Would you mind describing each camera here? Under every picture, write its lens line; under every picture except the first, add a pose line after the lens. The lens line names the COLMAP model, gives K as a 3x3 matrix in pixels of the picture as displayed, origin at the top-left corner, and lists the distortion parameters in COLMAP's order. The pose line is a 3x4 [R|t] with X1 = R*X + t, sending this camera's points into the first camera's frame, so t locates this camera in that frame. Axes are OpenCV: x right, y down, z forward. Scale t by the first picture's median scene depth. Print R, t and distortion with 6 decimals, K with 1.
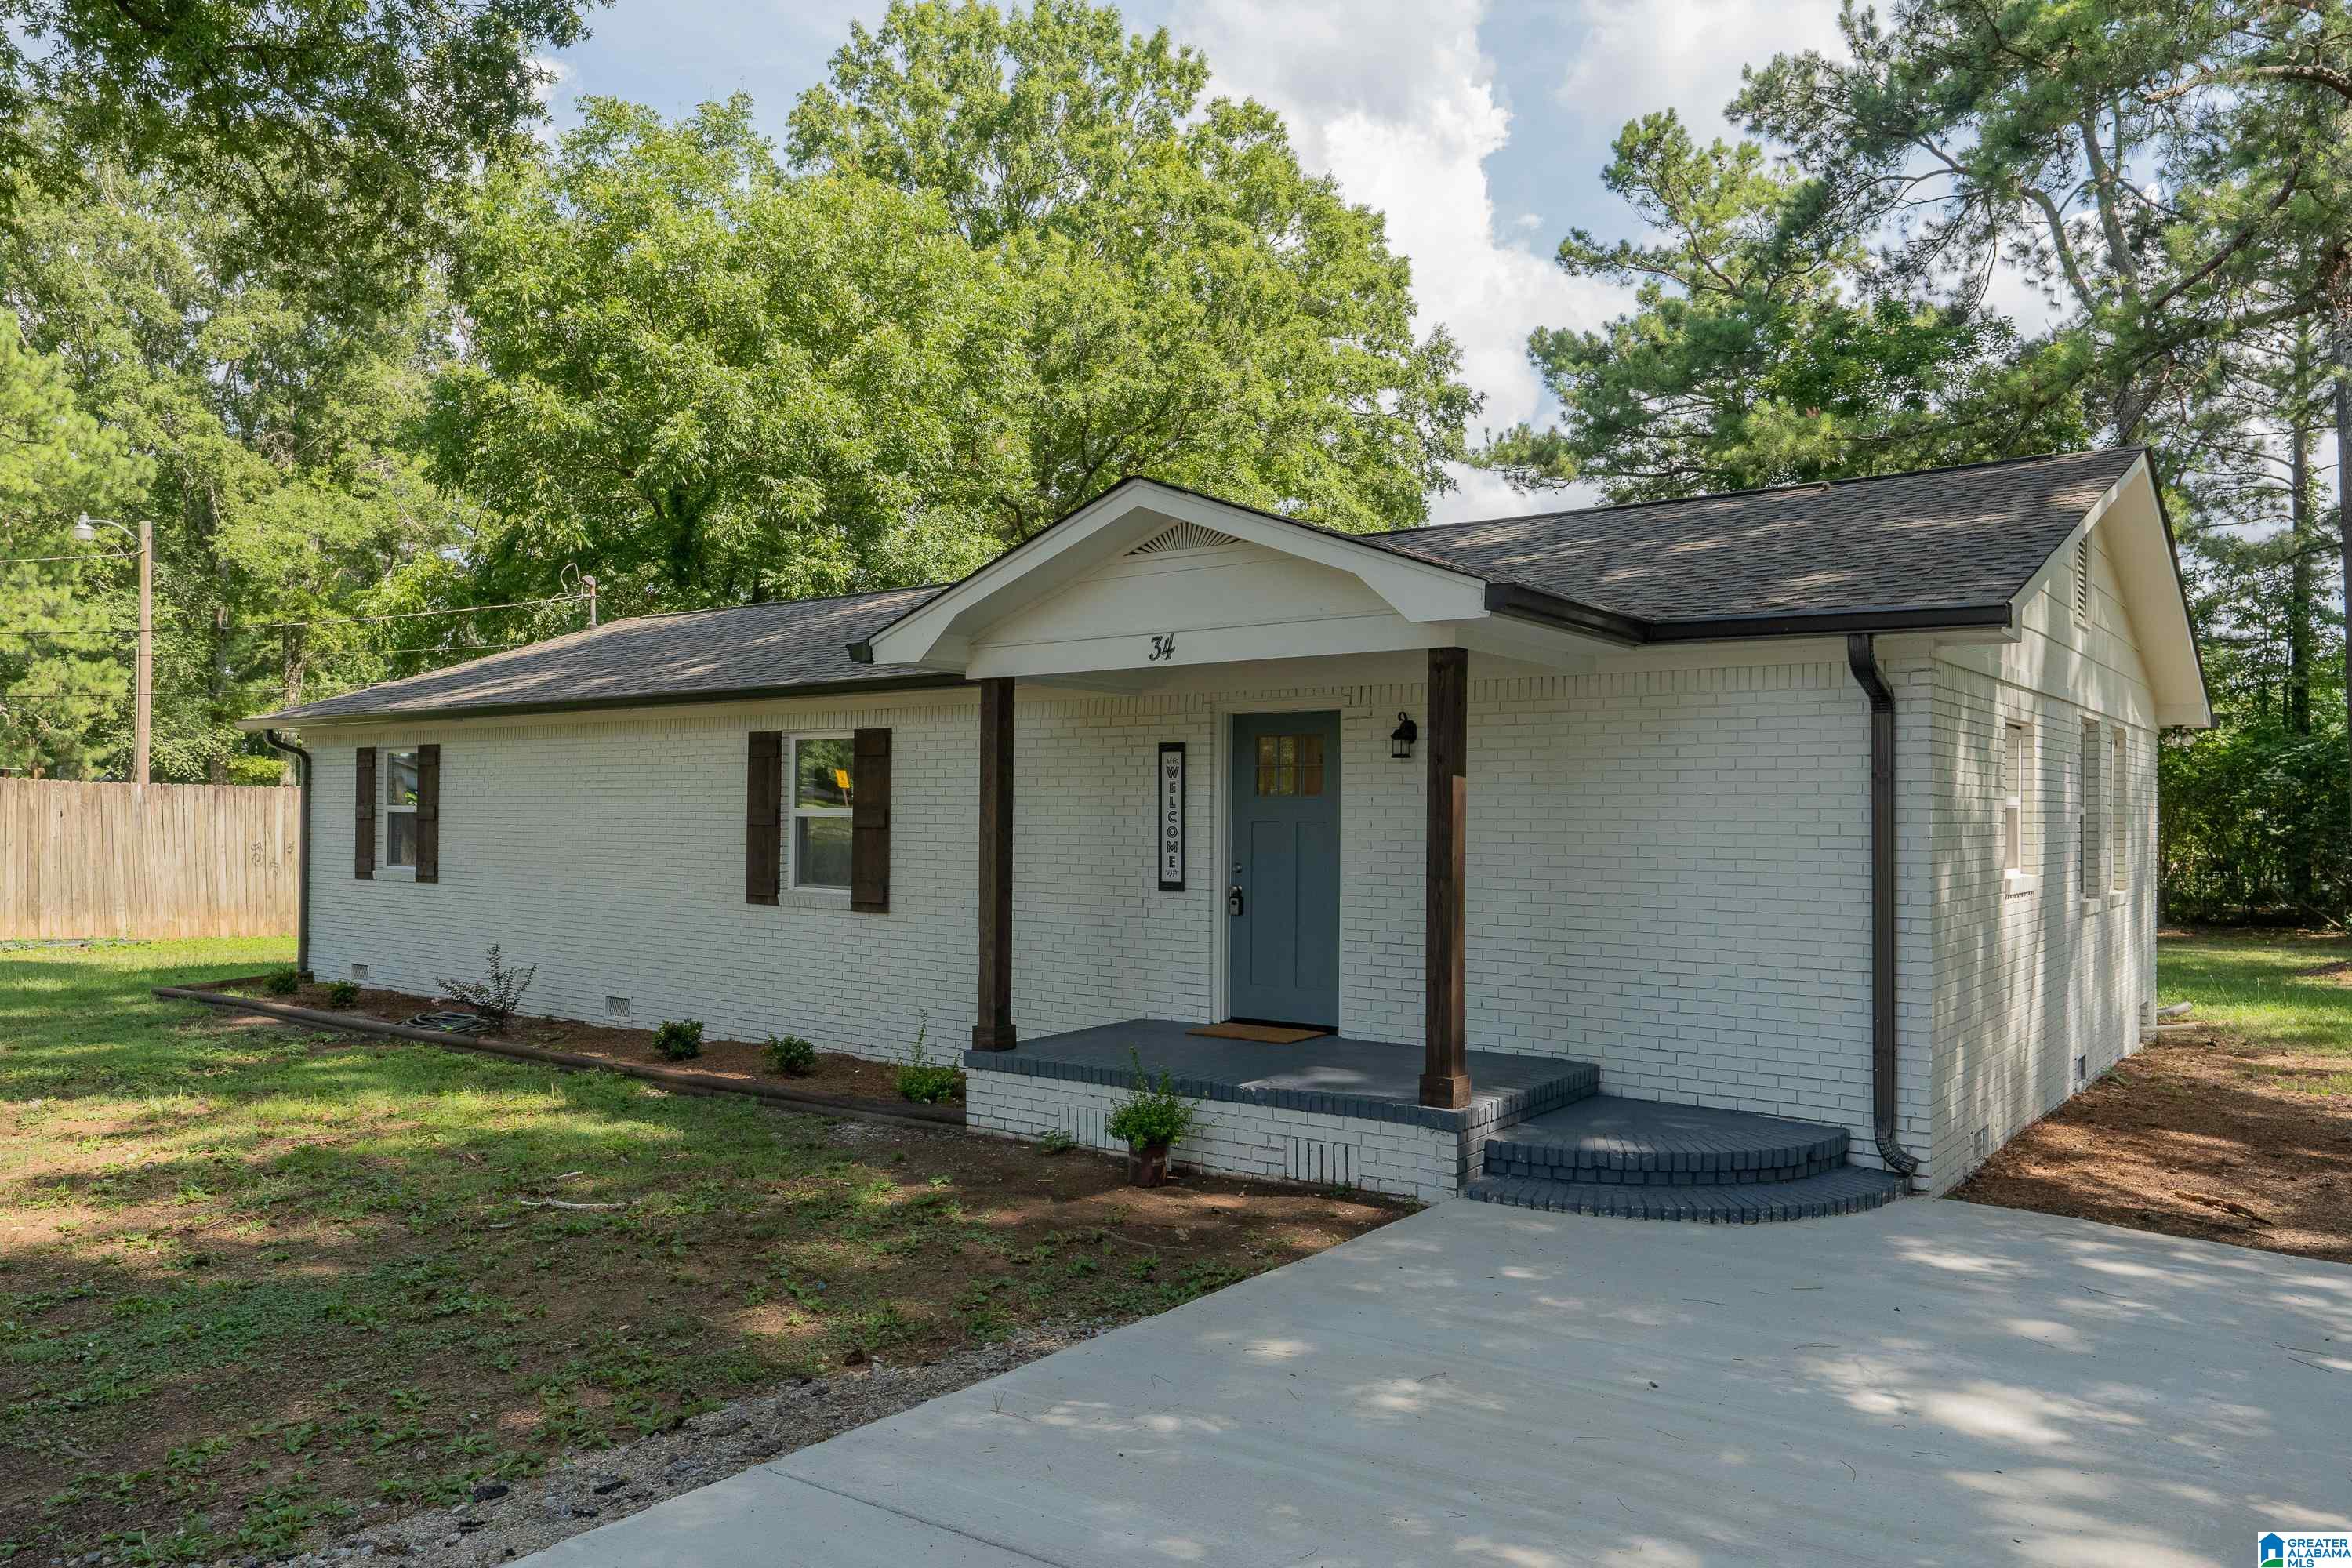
lens RADIAL K [[1587.2, 0, 1243.0], [0, 1587.2, 801.0], [0, 0, 1]] dist [0.000852, -0.003458]
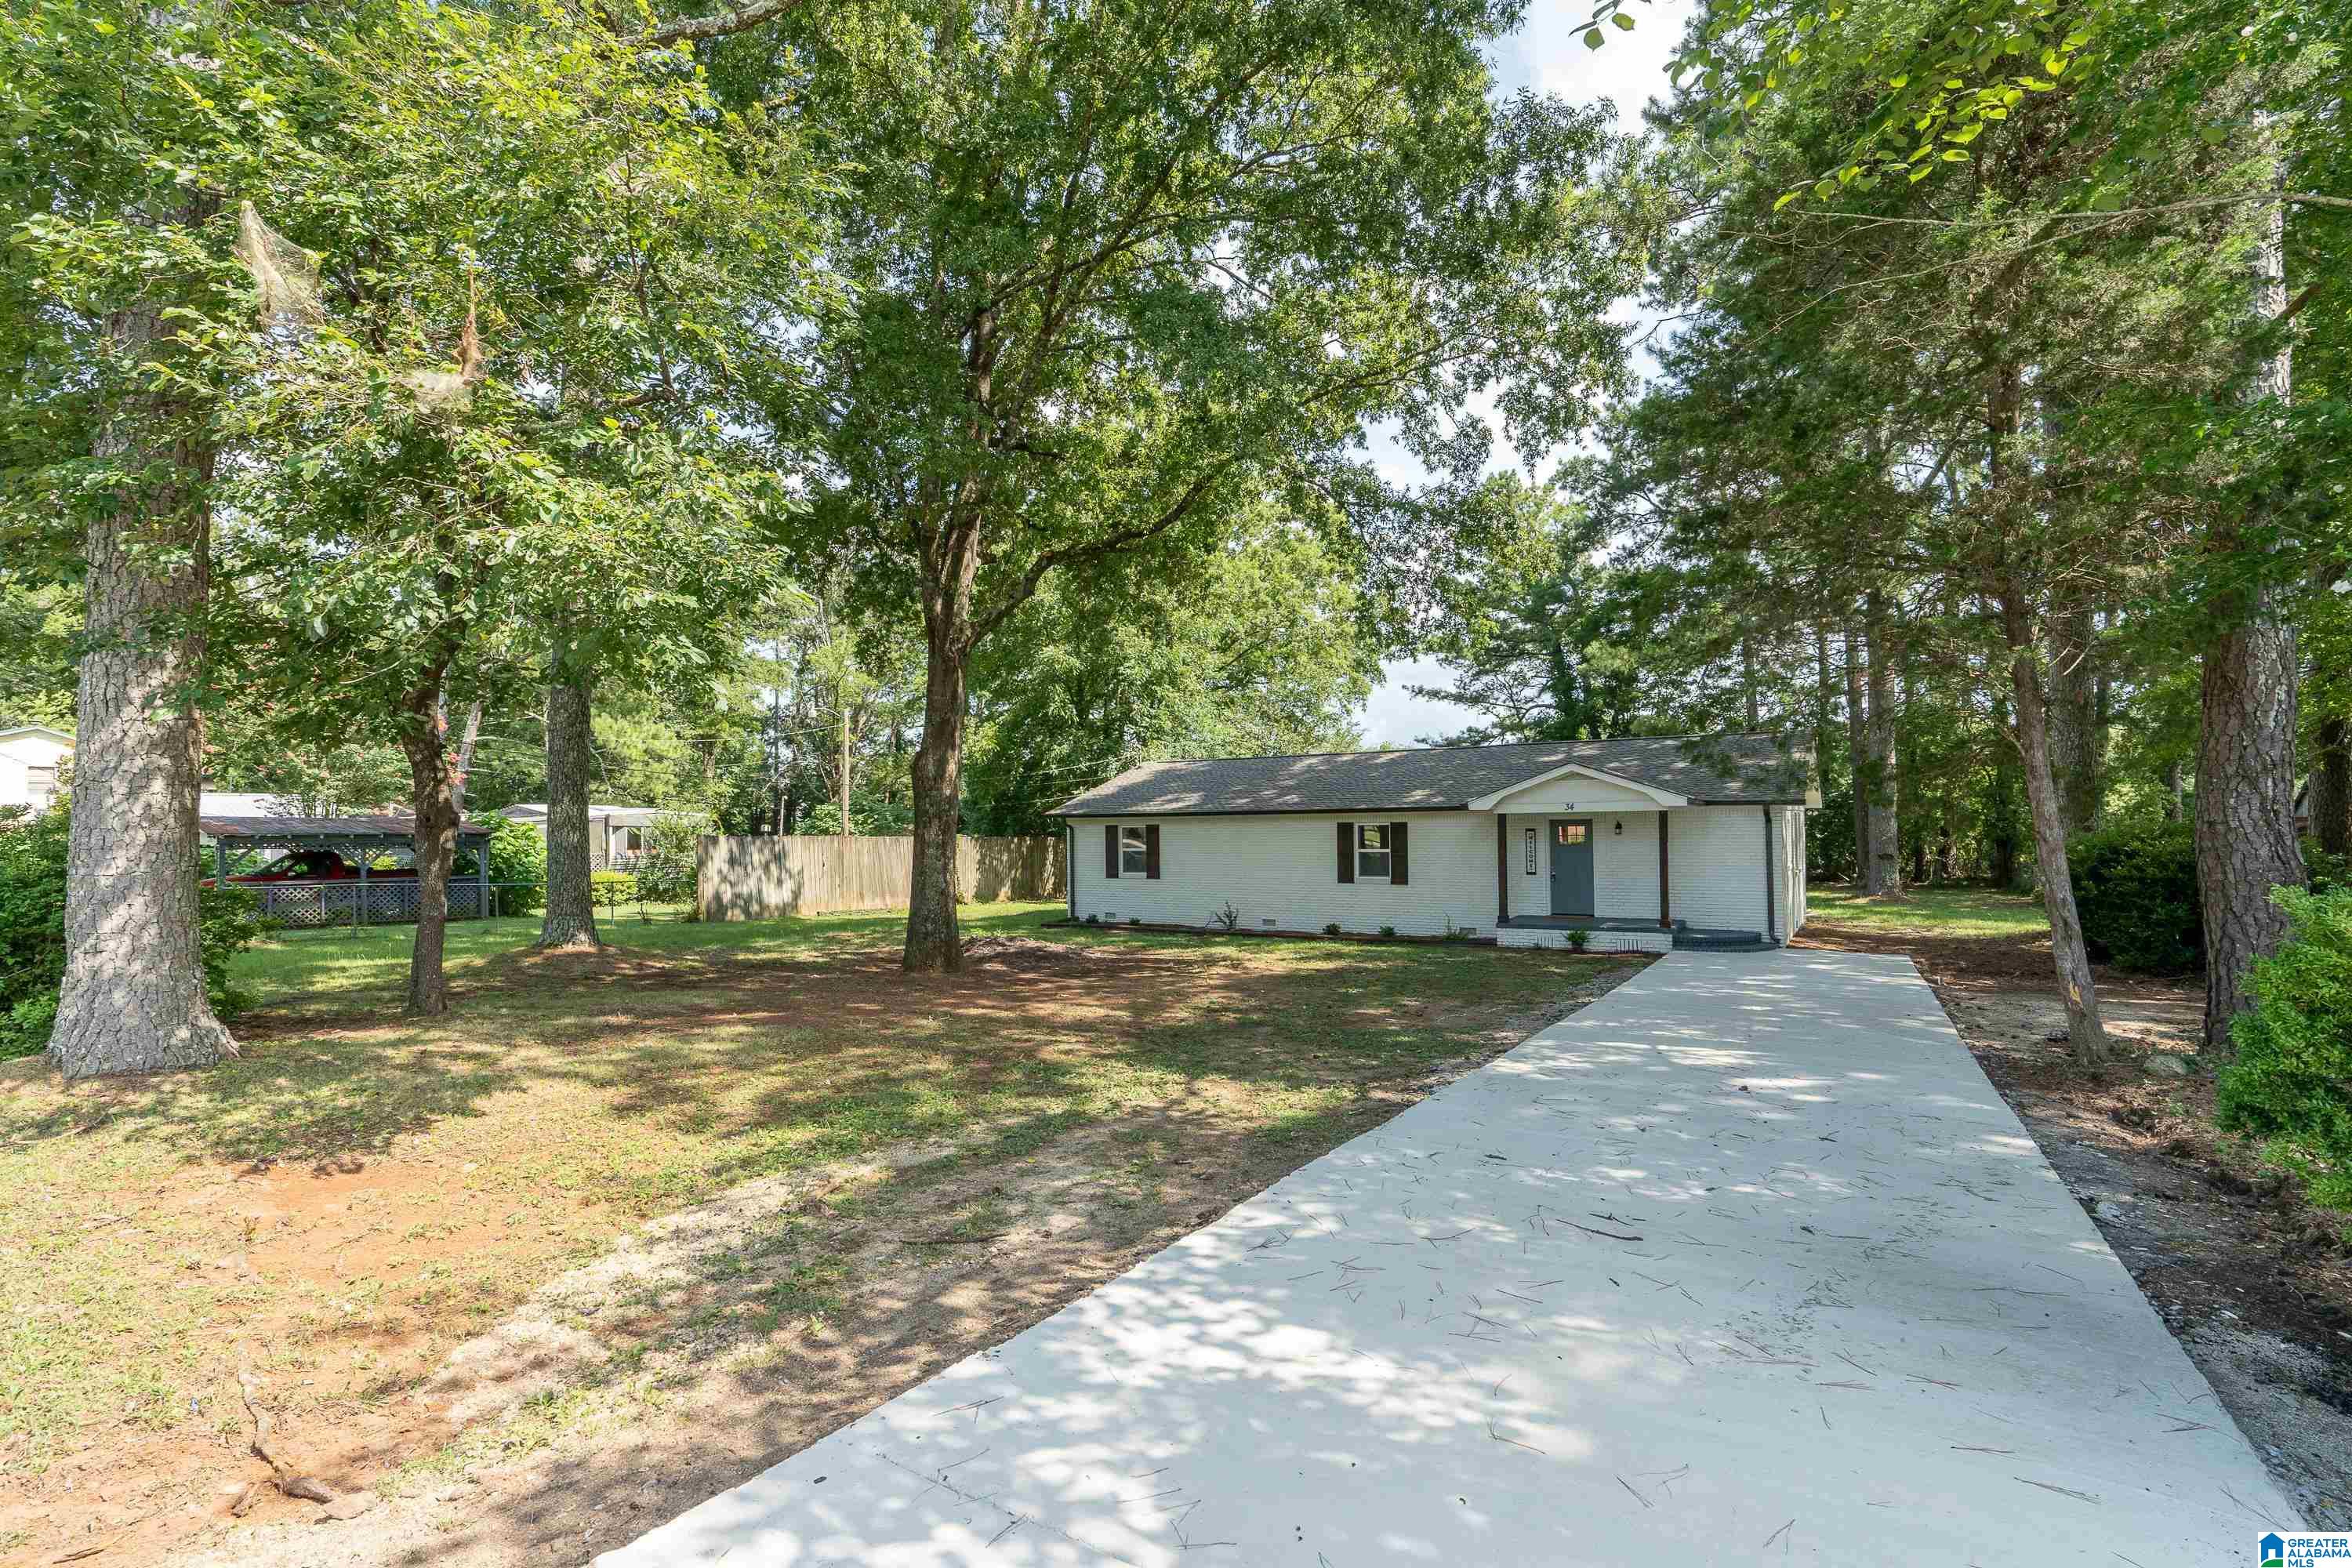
lens RADIAL K [[1090.4, 0, 1194.1], [0, 1090.4, 804.8], [0, 0, 1]] dist [-0.011554, 0.001366]
pose [[0.996731, -0.017088, 0.078966, -0.255411], [0.017706, 0.999818, -0.007124, -0.023257], [-0.078830, 0.008499, 0.996852, -0.325966]]
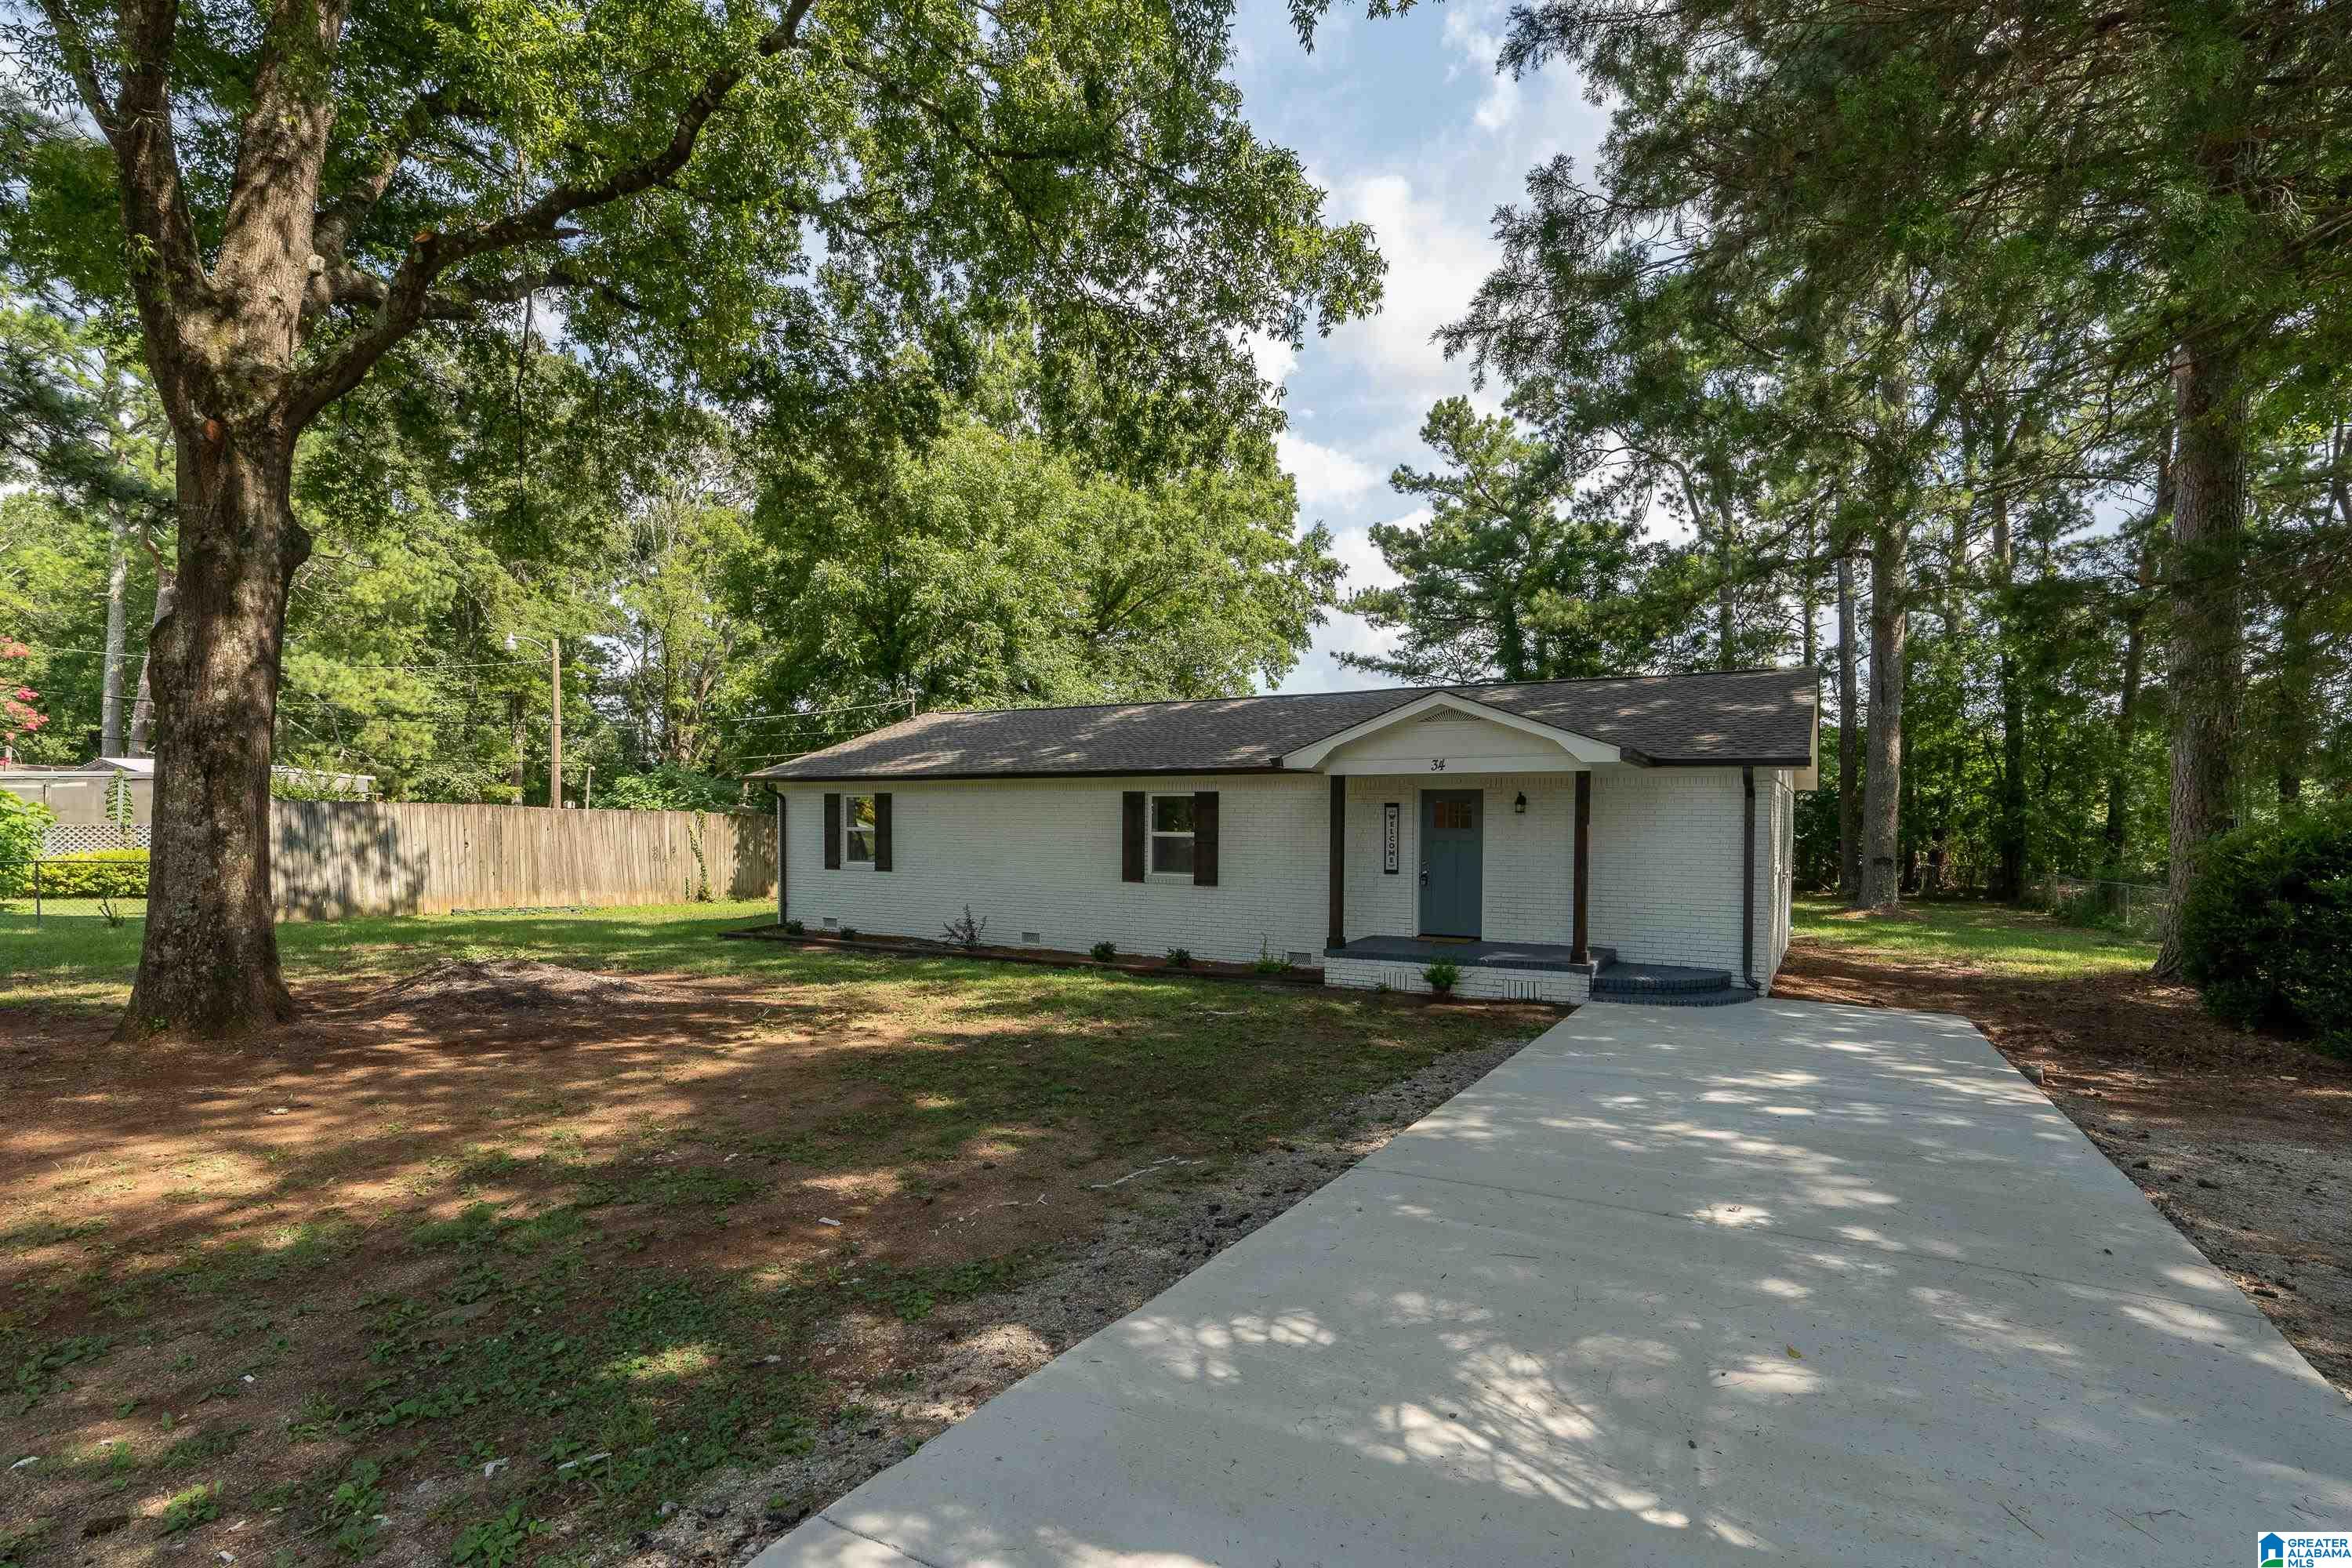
lens RADIAL K [[1090.4, 0, 1246.3], [0, 1090.4, 856.7], [0, 0, 1]] dist [-0.011554, 0.001366]
pose [[0.990108, -0.003584, 0.140264, -0.123936], [-0.002435, 0.999084, 0.042716, -0.007661], [-0.140288, -0.042635, 0.989192, -0.111727]]
